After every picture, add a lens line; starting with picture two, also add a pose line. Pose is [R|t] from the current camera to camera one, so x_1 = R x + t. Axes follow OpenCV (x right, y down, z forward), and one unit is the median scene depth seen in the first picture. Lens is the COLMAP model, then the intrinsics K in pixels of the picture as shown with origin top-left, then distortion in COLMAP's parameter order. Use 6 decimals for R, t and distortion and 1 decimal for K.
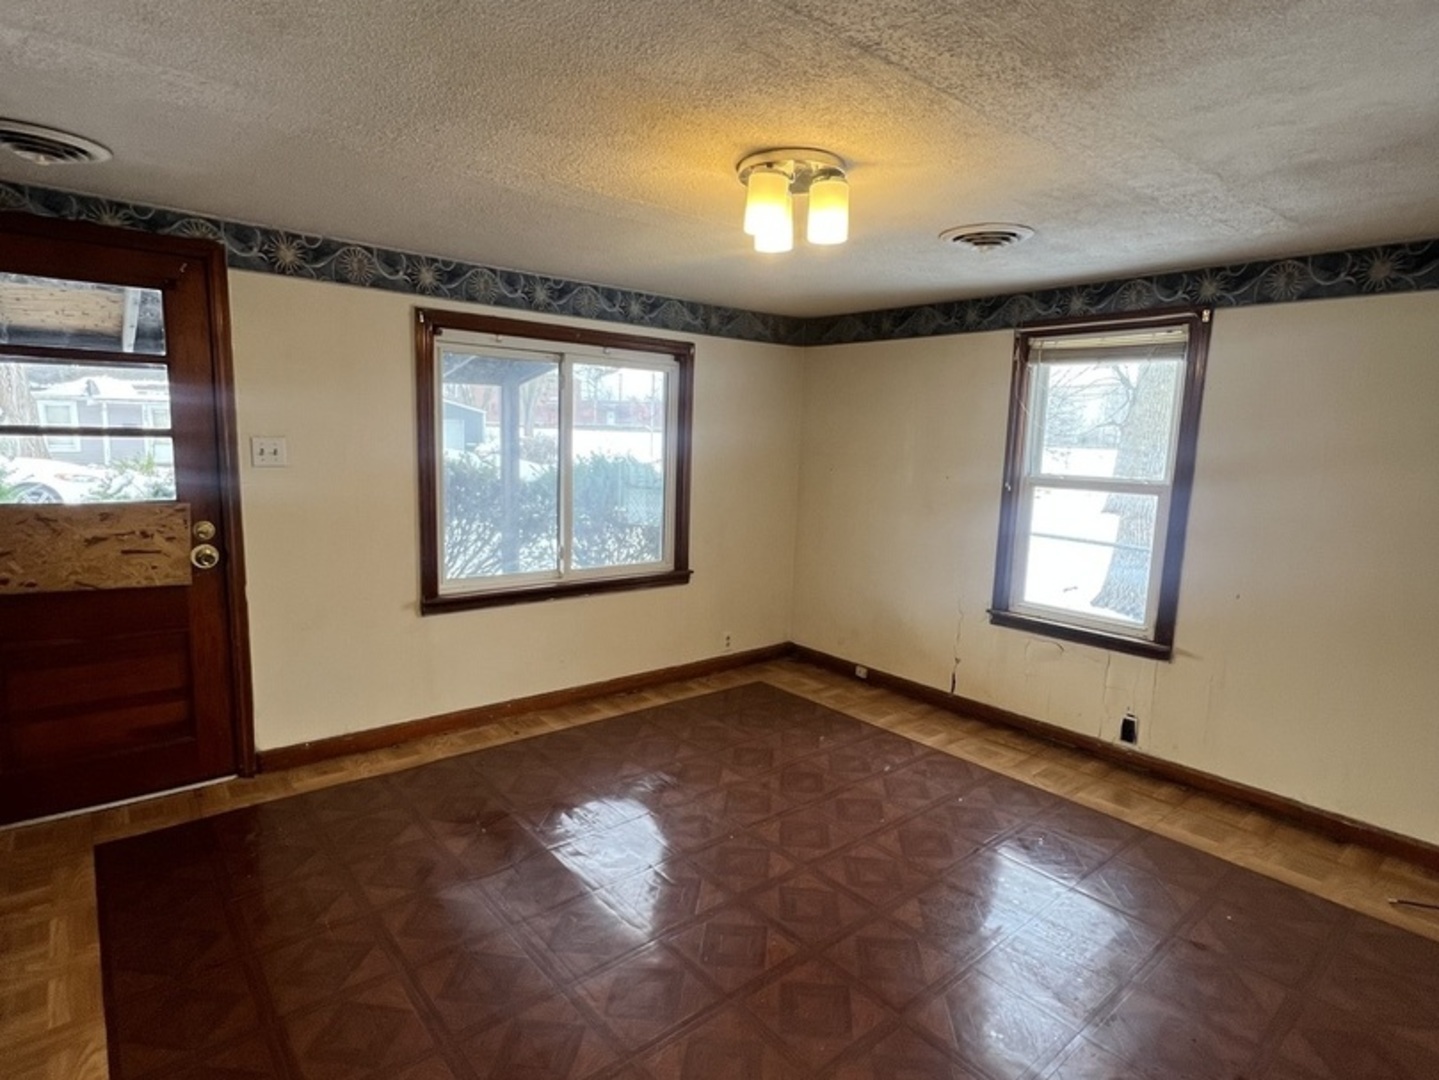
lens RADIAL K [[771.6, 0, 722.0], [0, 771.6, 541.9], [0, 0, 1]] dist [0.004796, 0.000188]
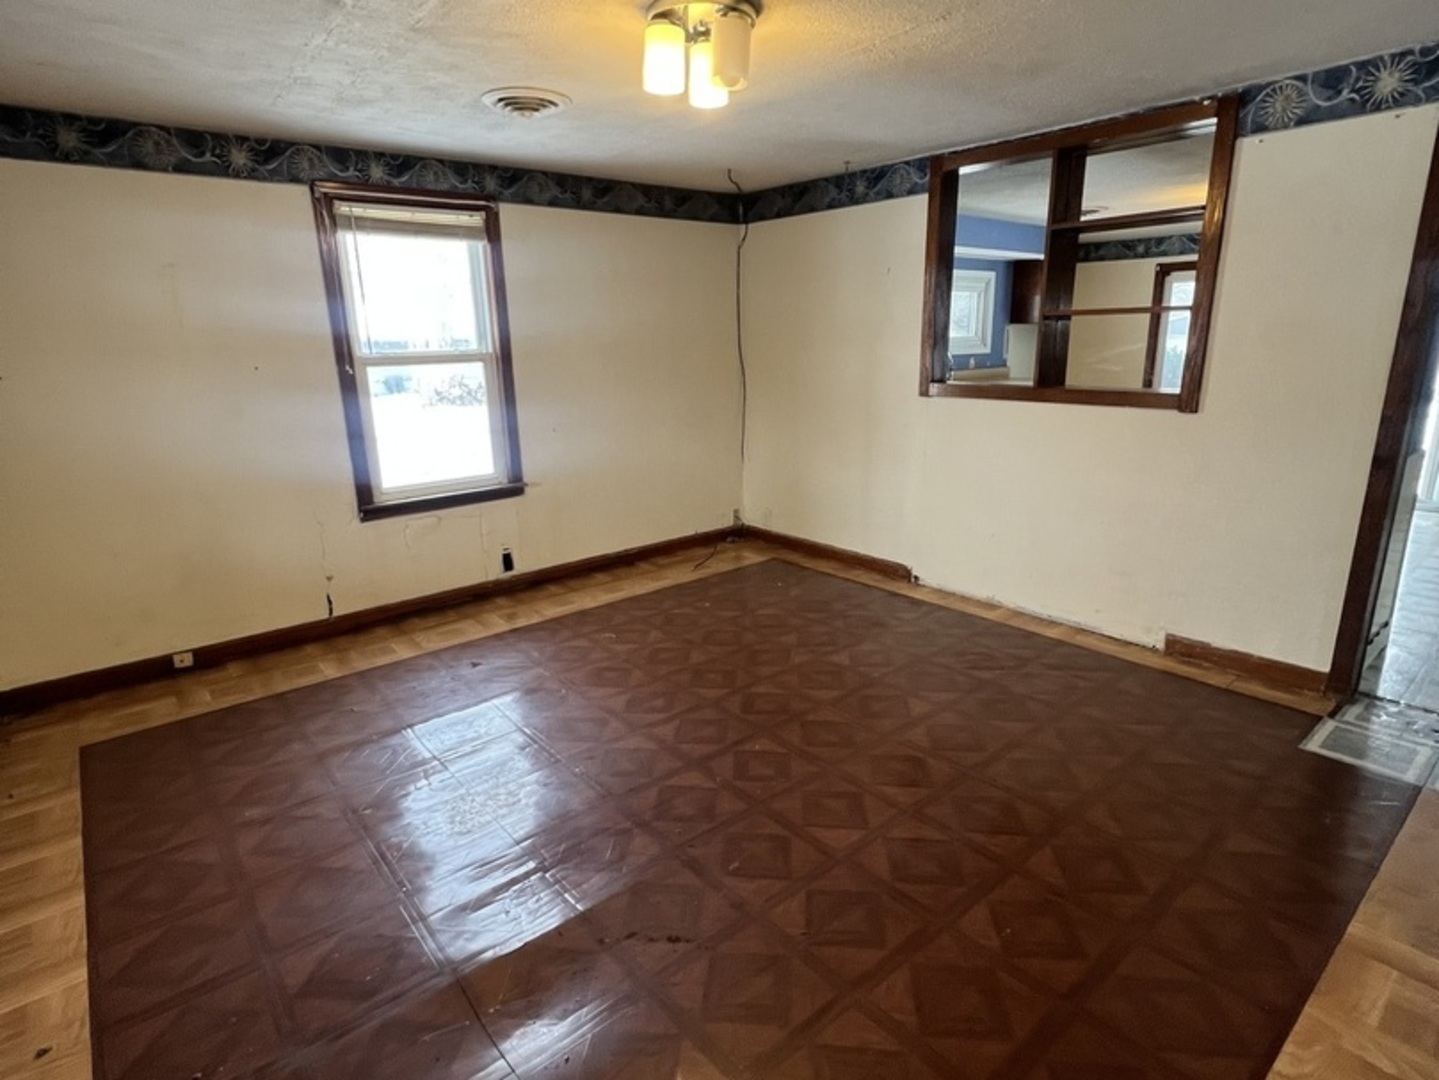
lens RADIAL K [[771.6, 0, 731.2], [0, 771.6, 539.3], [0, 0, 1]] dist [0.004796, 0.000188]
pose [[-0.004835, -0.292883, 0.956136, -0.576430], [0.156398, 0.944159, 0.290005, -0.078687], [-0.987682, 0.150940, 0.041241, 0.556476]]
